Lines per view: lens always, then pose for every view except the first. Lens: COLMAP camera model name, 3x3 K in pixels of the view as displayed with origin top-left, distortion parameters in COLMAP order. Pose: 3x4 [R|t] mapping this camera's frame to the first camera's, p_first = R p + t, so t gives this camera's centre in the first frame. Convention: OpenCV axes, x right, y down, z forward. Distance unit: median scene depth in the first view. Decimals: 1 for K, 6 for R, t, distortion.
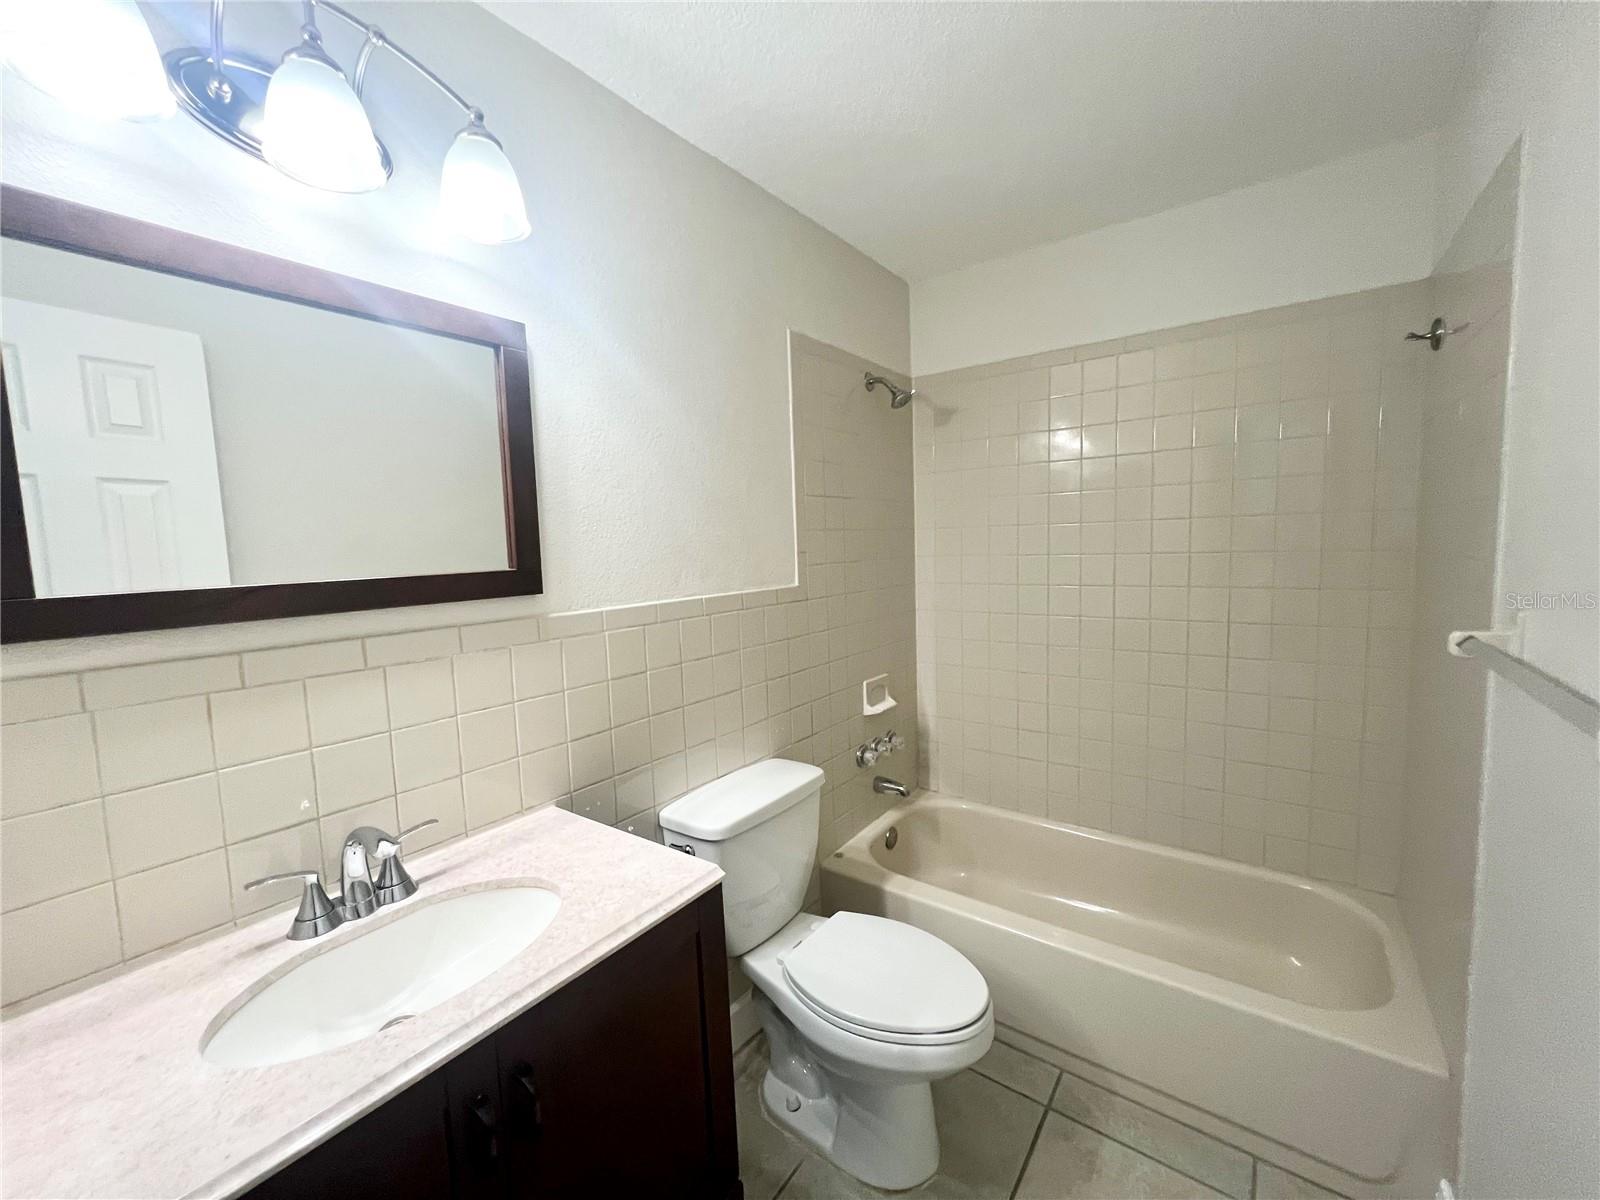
lens RADIAL K [[642.1, 0, 803.6], [0, 642.1, 598.0], [0, 0, 1]] dist [-0.006470, 0.001696]
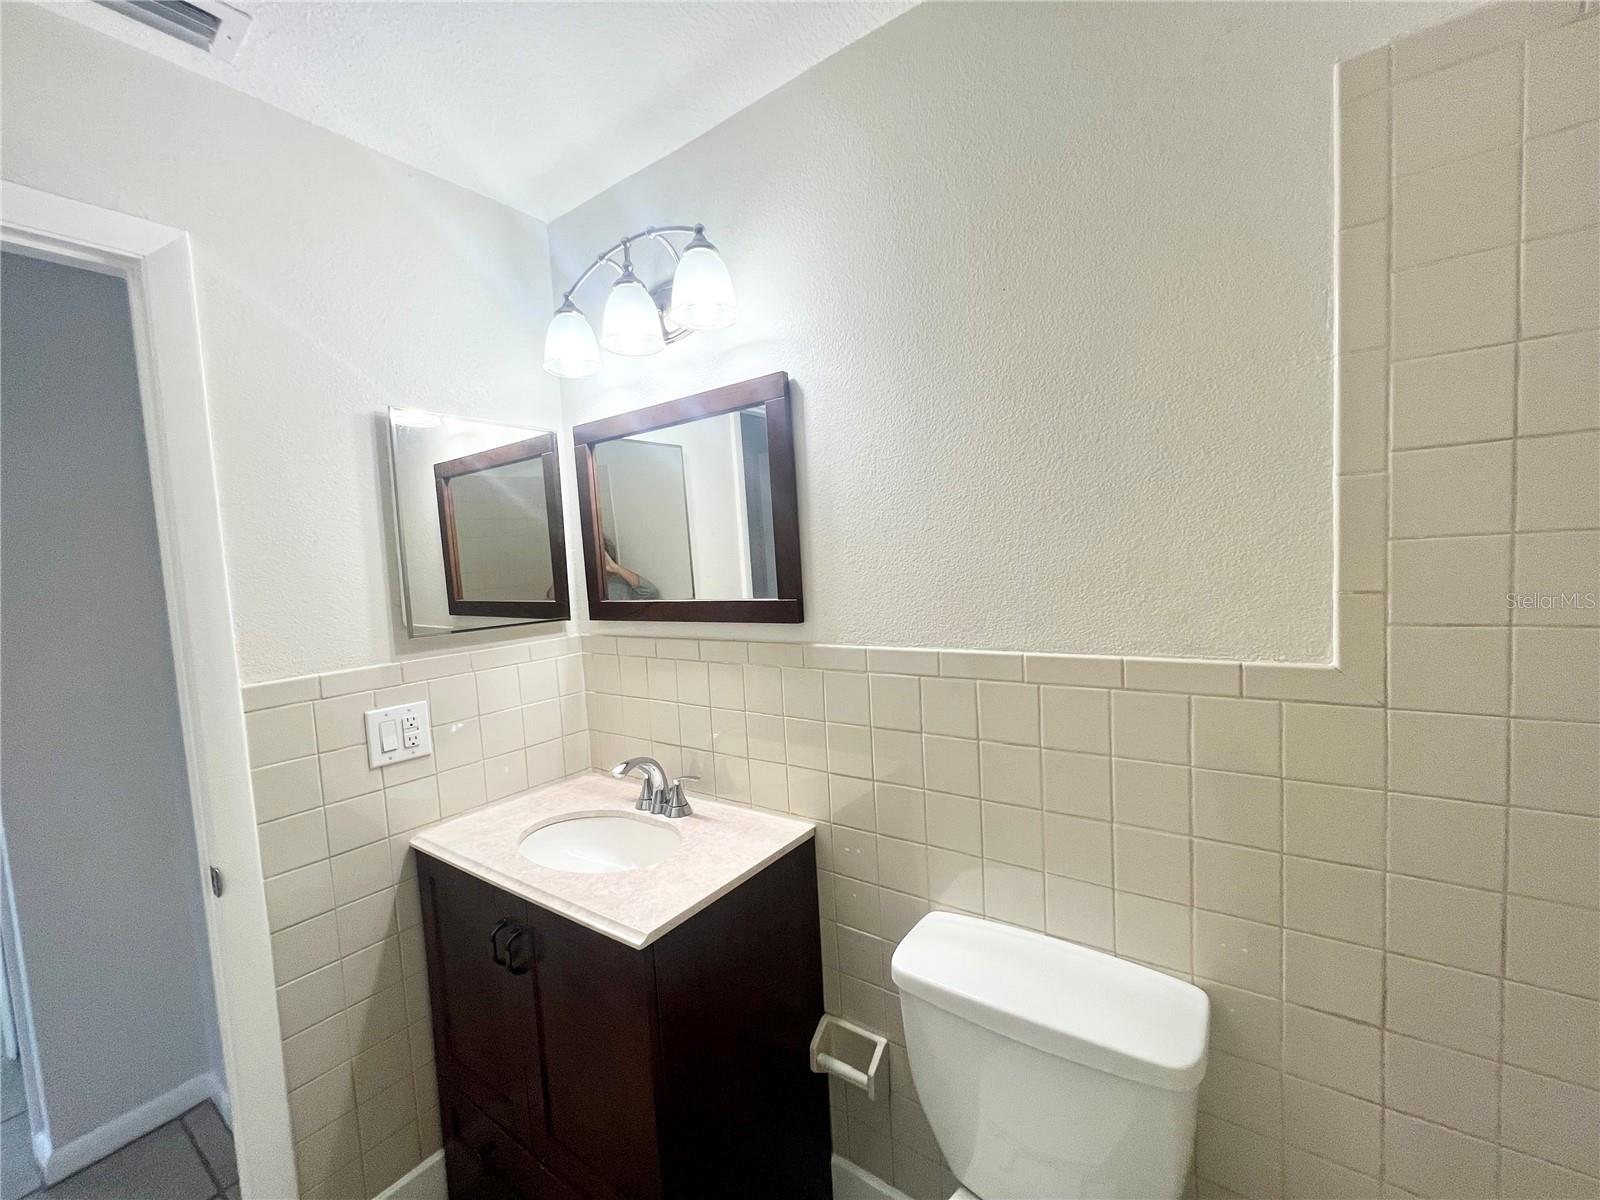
lens RADIAL K [[642.1, 0, 817.1], [0, 642.1, 603.3], [0, 0, 1]] dist [-0.006470, 0.001696]
pose [[0.023821, 0.101576, -0.994543, 0.521030], [-0.035152, 0.994295, 0.100709, -0.120029], [0.999098, 0.032561, 0.027256, 0.816785]]
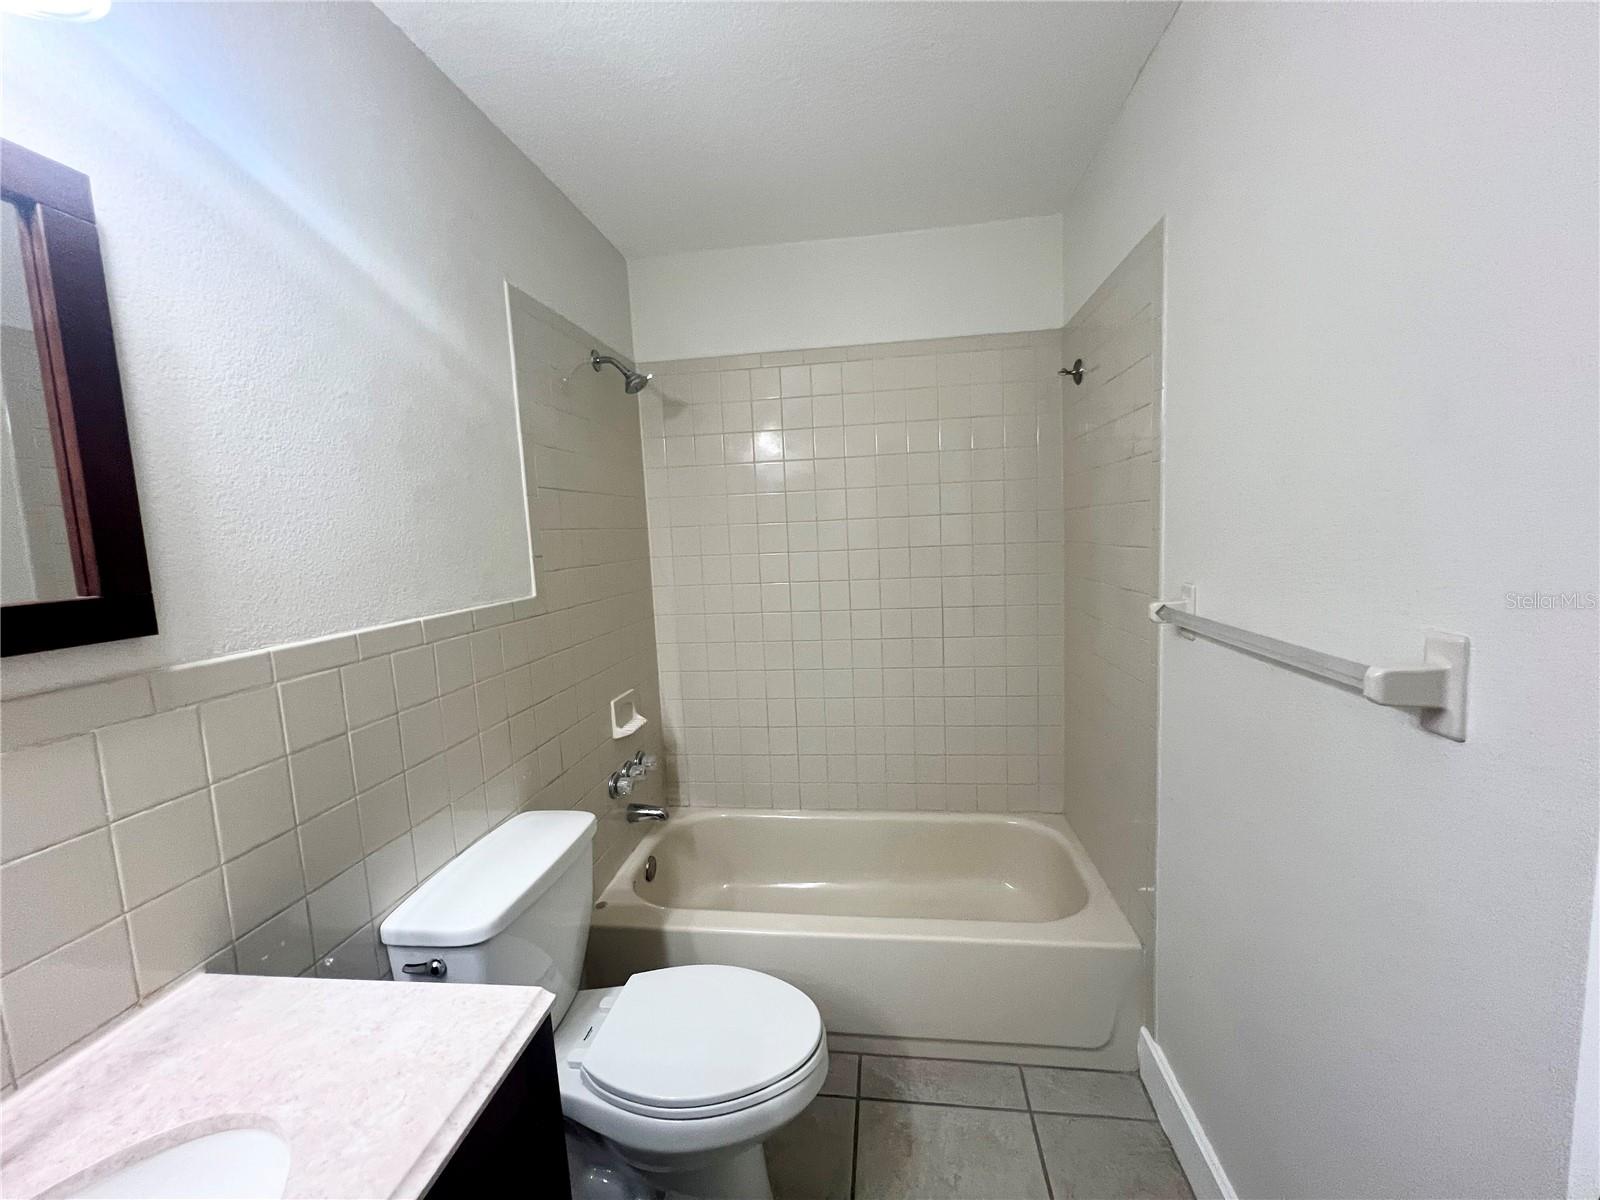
lens RADIAL K [[642.1, 0, 806.4], [0, 642.1, 598.1], [0, 0, 1]] dist [-0.006470, 0.001696]
pose [[0.874798, -0.059496, 0.480820, -0.129440], [0.060411, 0.998081, 0.013591, -0.009907], [-0.480706, 0.017158, 0.876714, 0.142535]]
